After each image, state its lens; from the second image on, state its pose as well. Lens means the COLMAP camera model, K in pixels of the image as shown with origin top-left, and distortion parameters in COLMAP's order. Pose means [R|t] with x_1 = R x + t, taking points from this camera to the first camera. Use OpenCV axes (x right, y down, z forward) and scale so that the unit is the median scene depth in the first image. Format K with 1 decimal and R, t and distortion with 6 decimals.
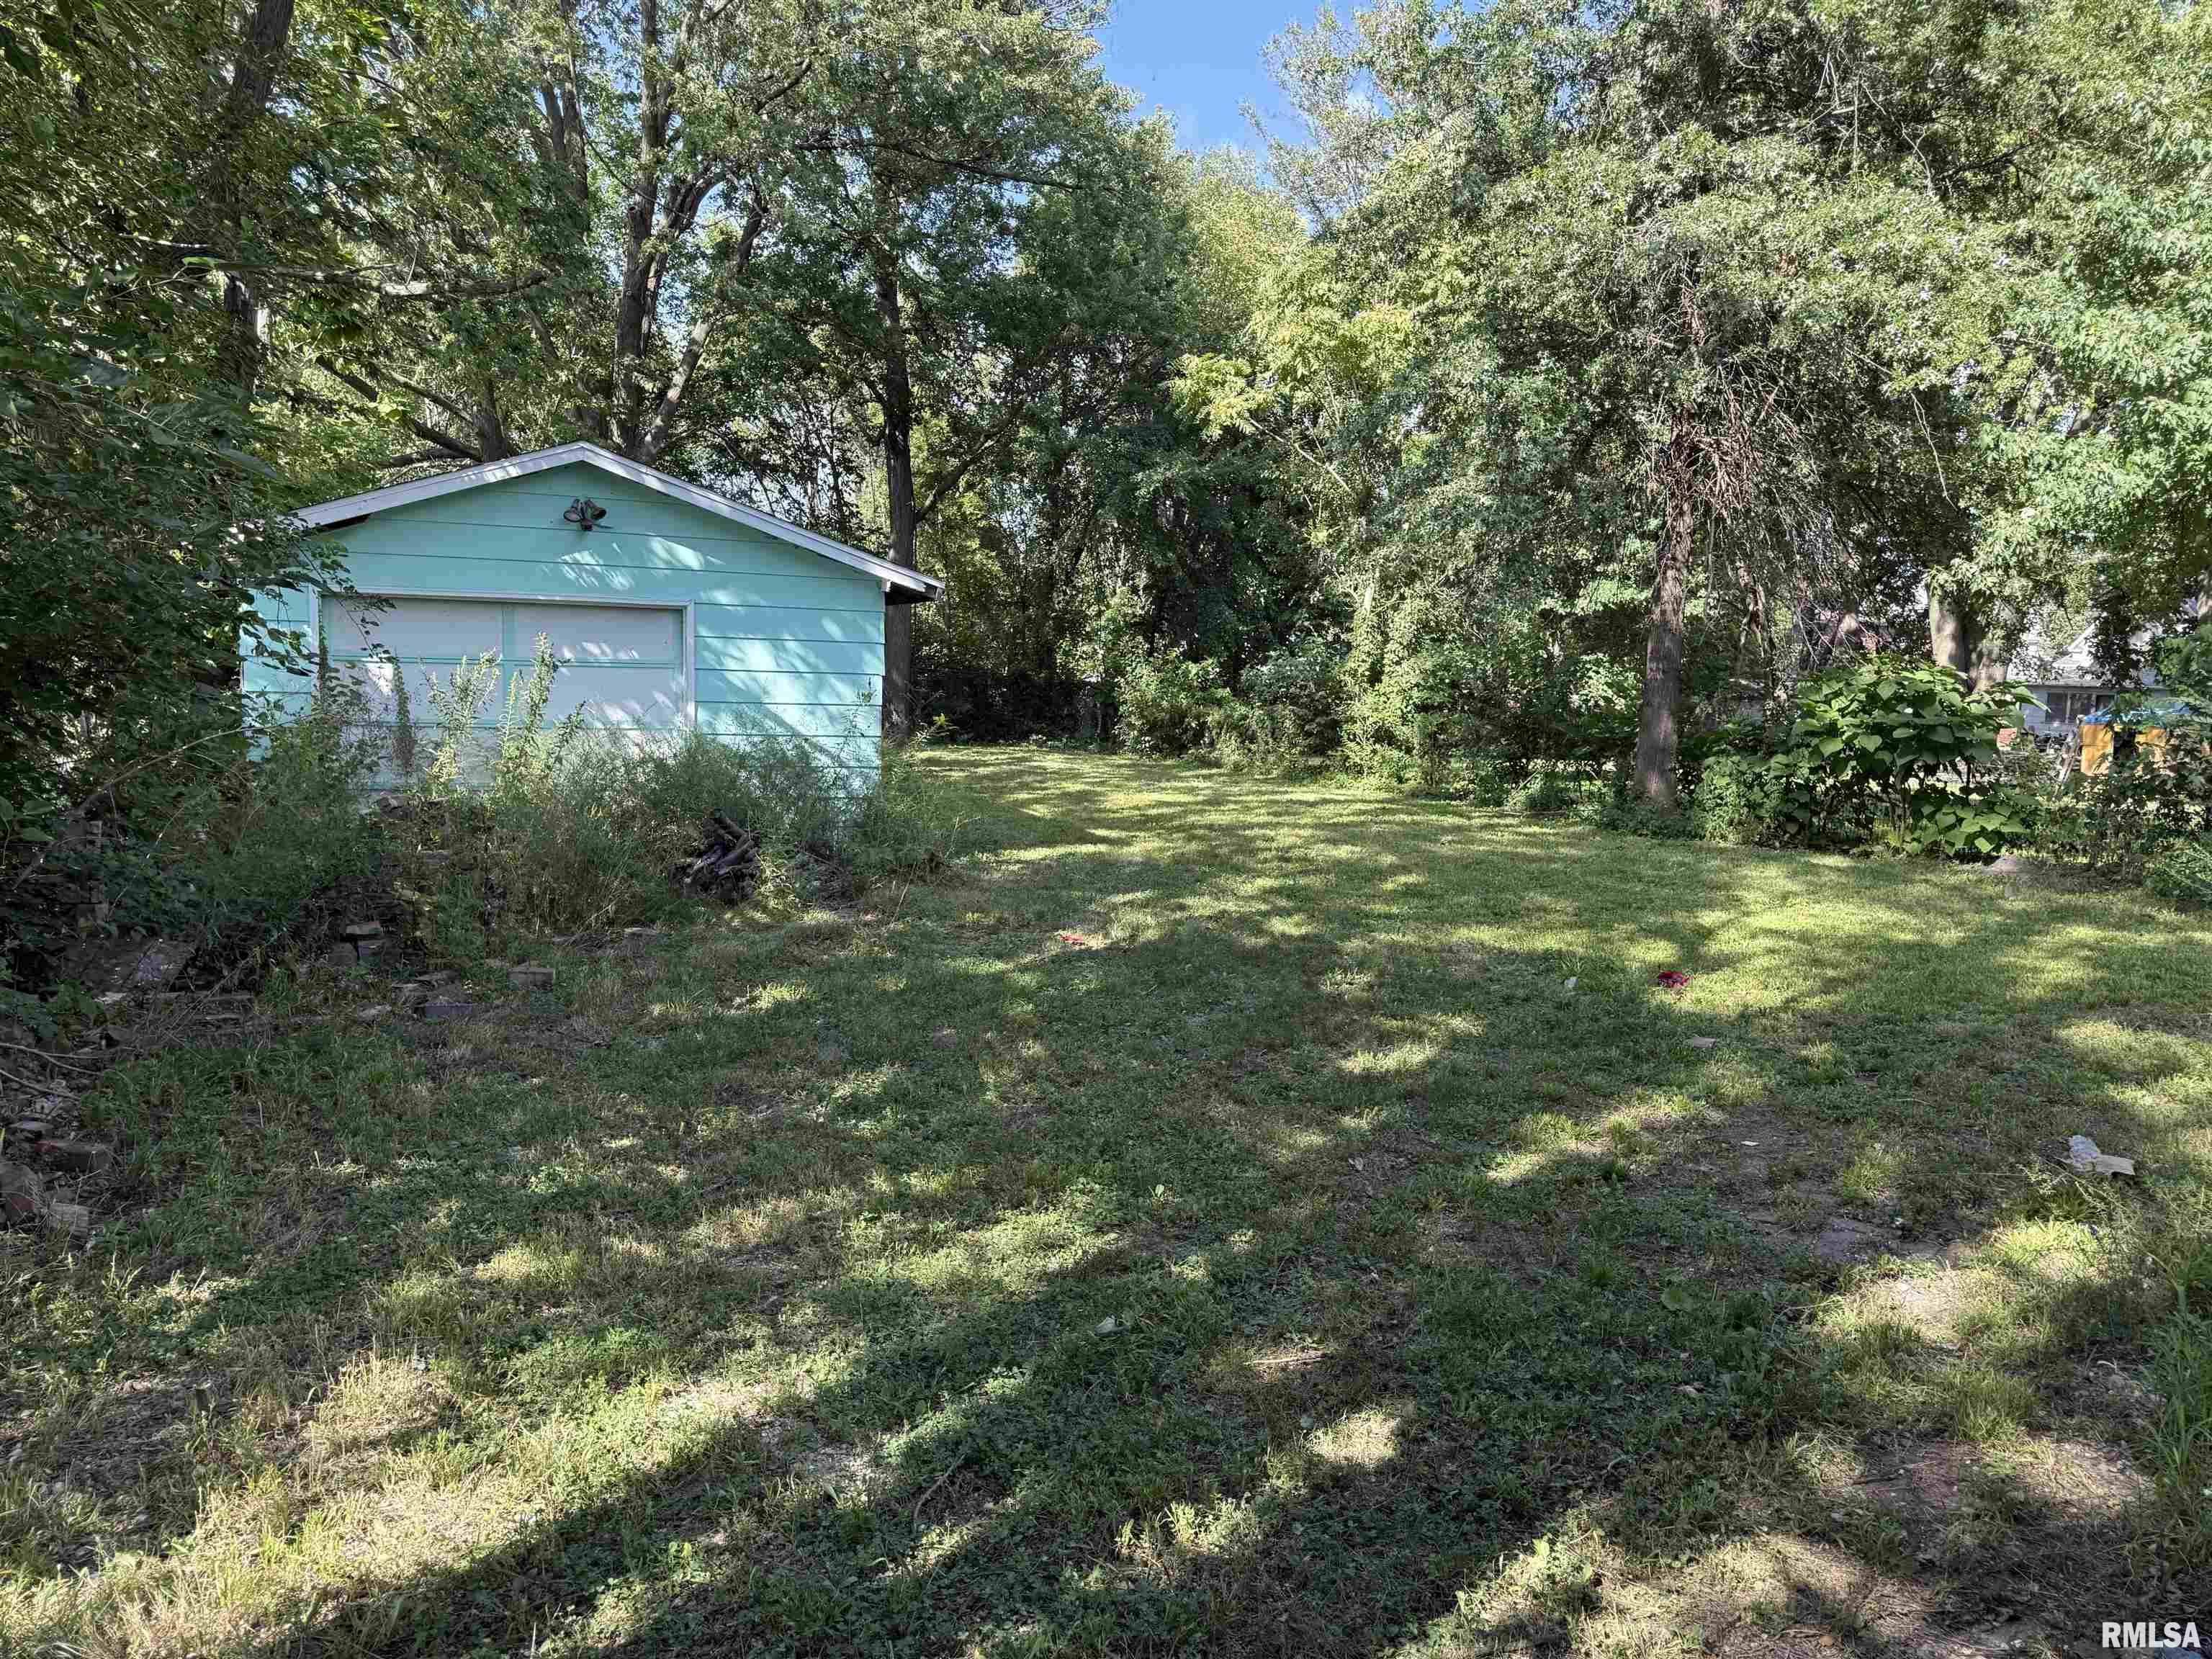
lens RADIAL K [[1528.3, 0, 1106.0], [0, 1528.3, 829.5], [0, 0, 1]] dist [0.073854, -0.000181]
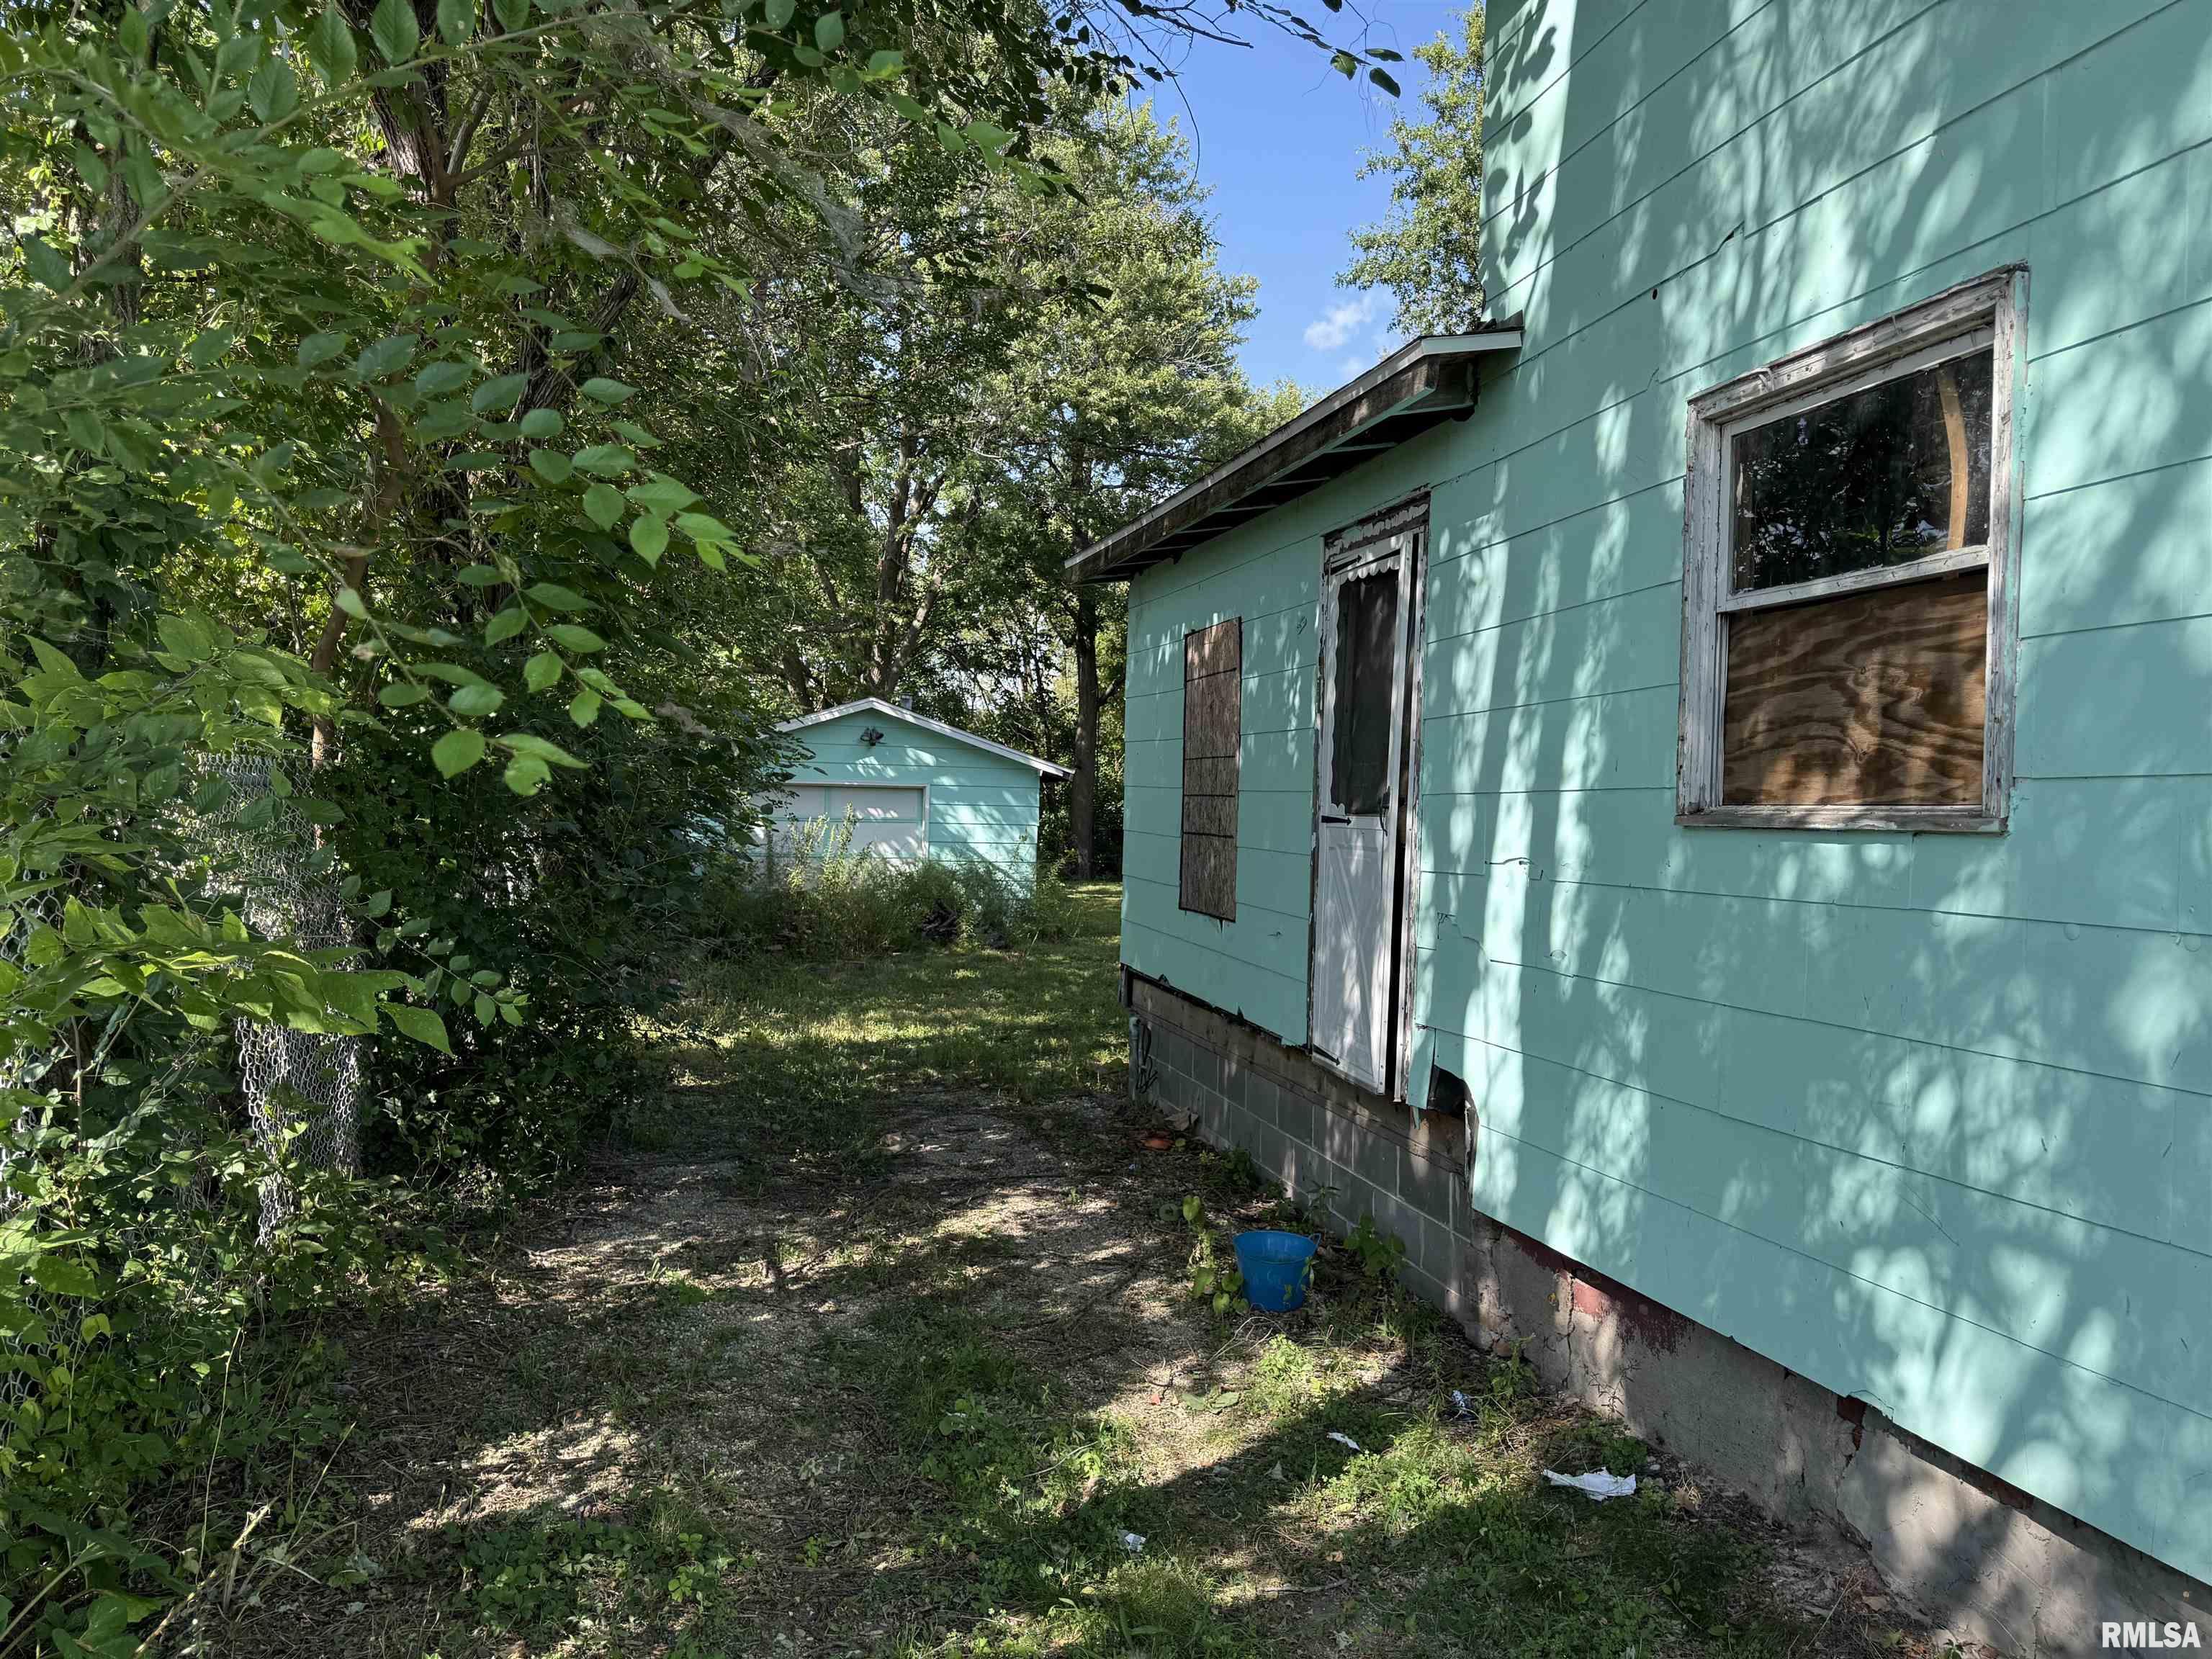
lens RADIAL K [[1528.3, 0, 1106.0], [0, 1528.3, 829.5], [0, 0, 1]] dist [0.073854, -0.000181]
pose [[0.990012, -0.003887, -0.140926, 0.168764], [-0.009933, 0.995212, -0.097233, 0.067006], [0.140629, 0.097662, 0.985234, -0.654836]]
